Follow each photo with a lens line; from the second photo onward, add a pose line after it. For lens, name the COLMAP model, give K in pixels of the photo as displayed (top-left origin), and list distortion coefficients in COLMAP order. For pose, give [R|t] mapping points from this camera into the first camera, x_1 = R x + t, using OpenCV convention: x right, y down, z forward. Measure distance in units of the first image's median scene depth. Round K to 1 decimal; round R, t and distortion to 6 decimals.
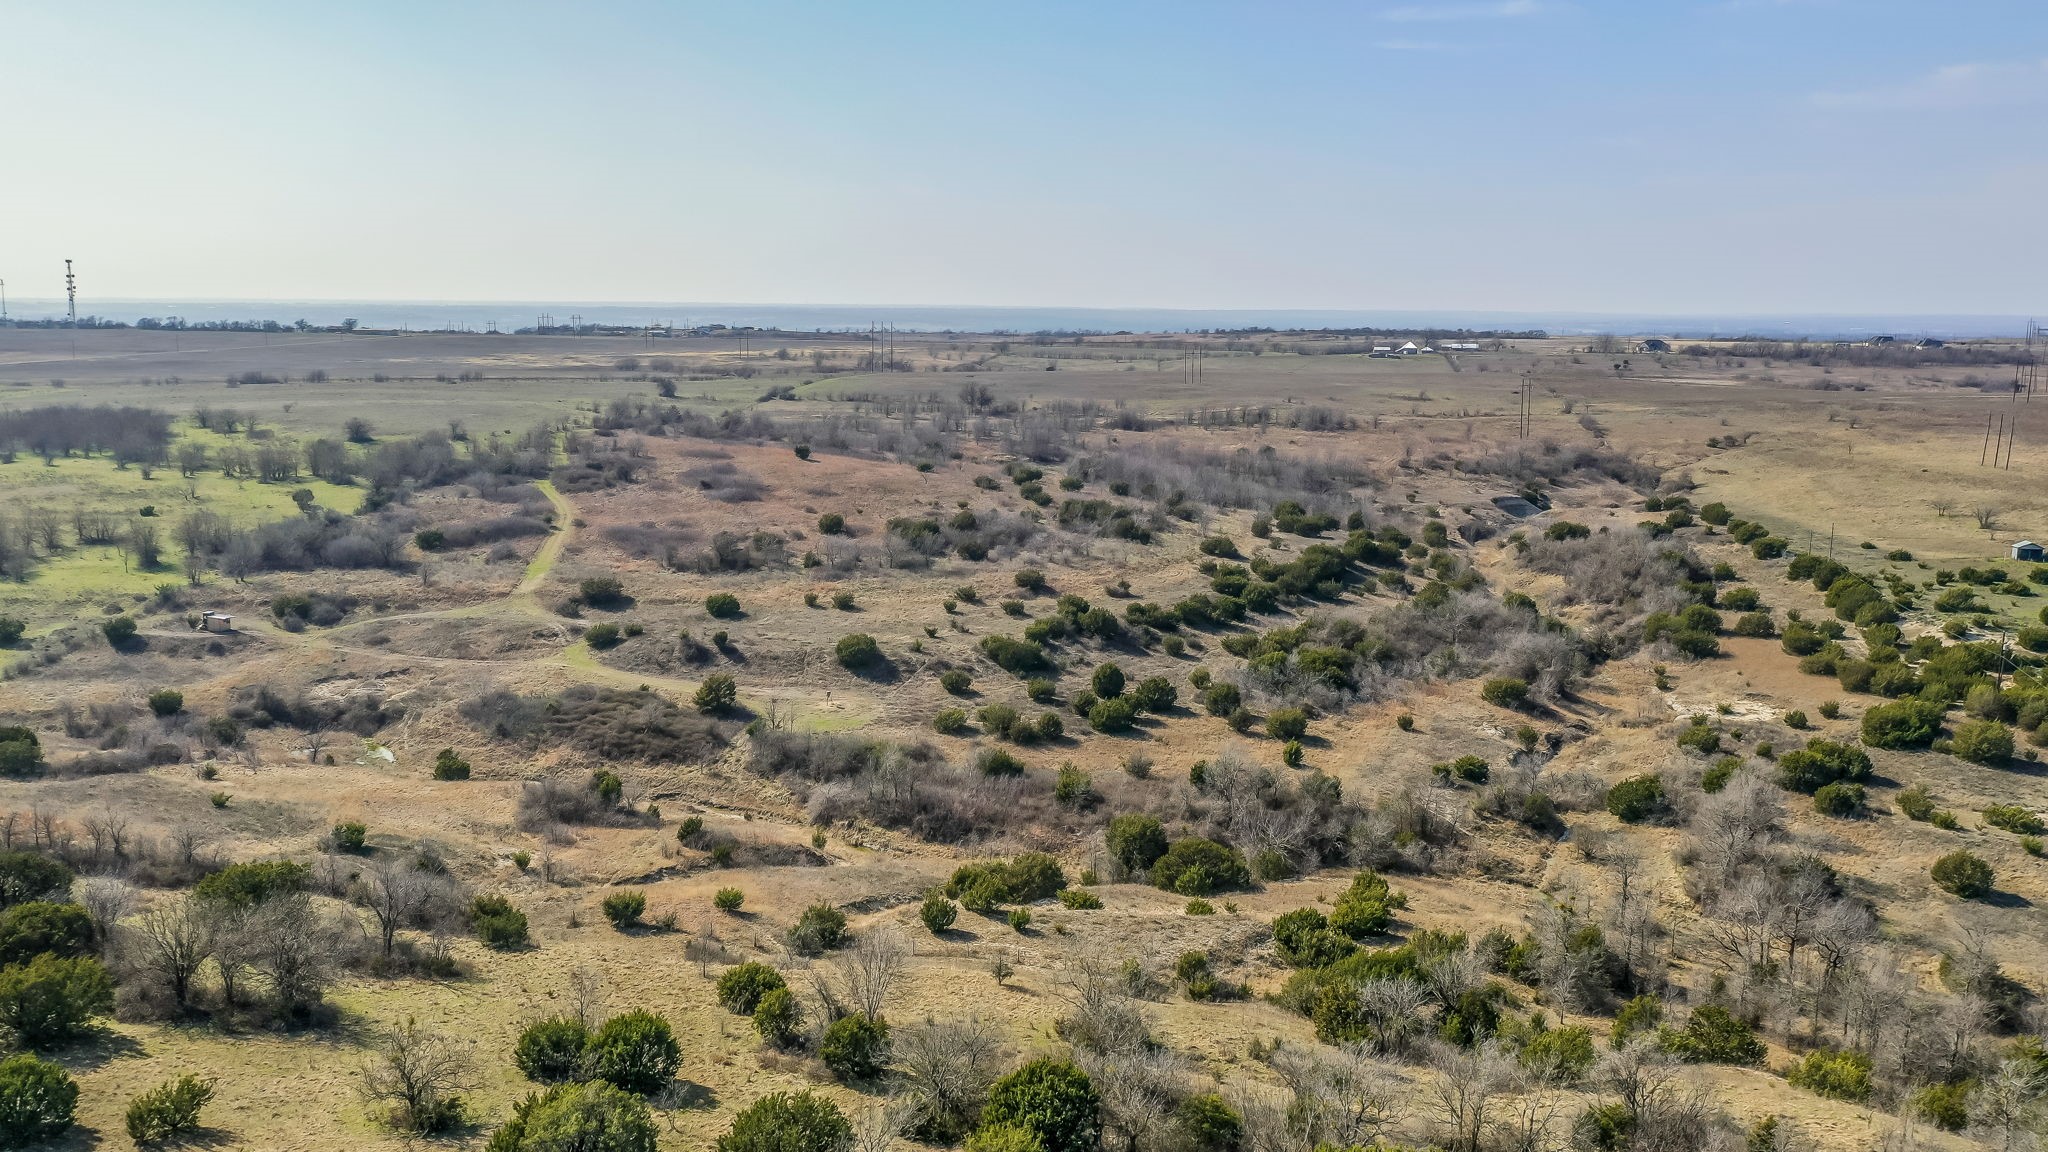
lens RADIAL K [[1608.0, 0, 1011.0], [0, 1608.0, 571.9], [0, 0, 1]] dist [-0.000606, 0.005738]
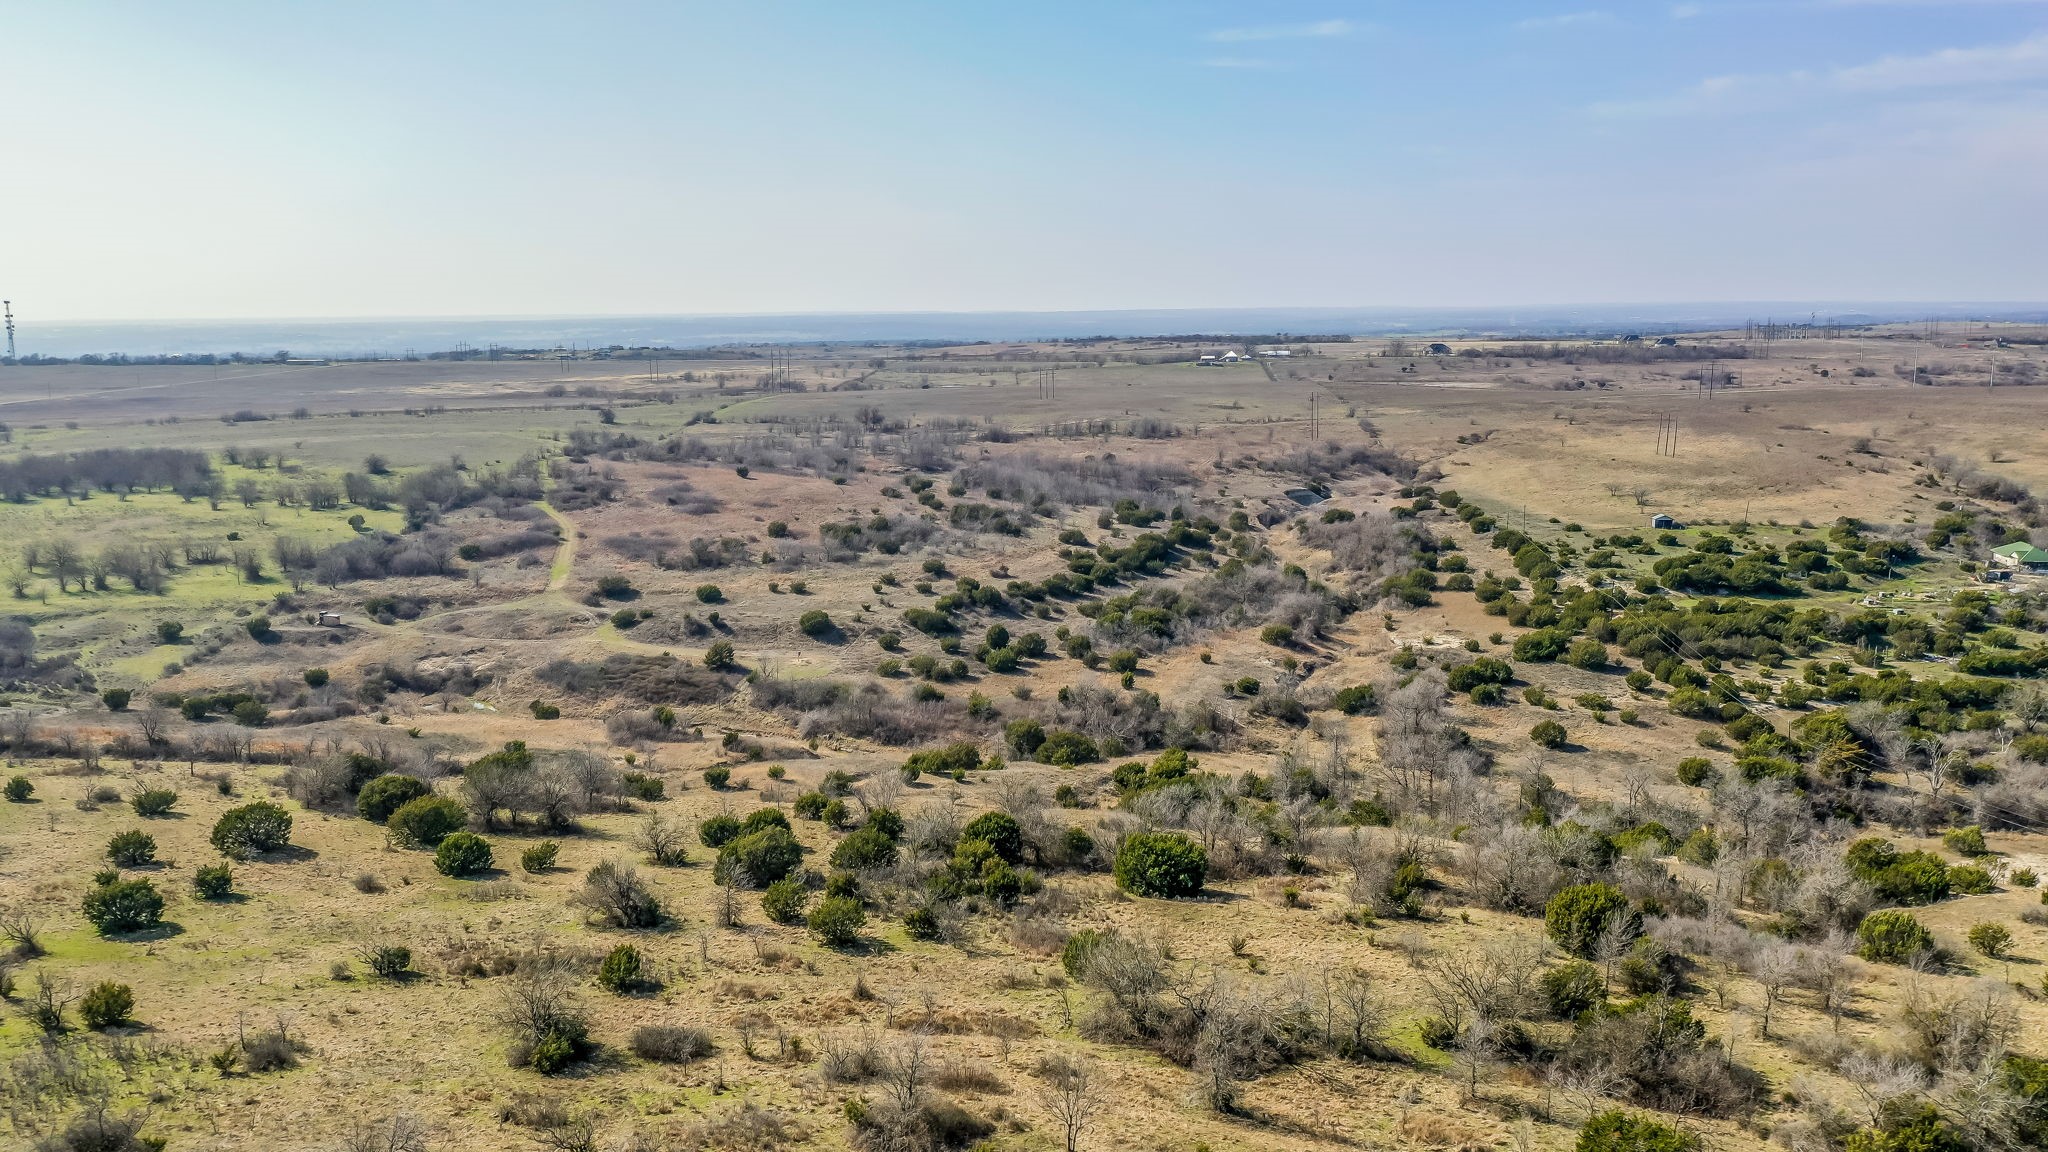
lens RADIAL K [[1608.0, 0, 1011.0], [0, 1608.0, 571.9], [0, 0, 1]] dist [-0.000606, 0.005738]
pose [[0.995522, -0.033884, 0.088250, -0.043280], [0.033115, 0.999400, 0.010167, -0.002588], [-0.088541, -0.007199, 0.996046, -0.347011]]
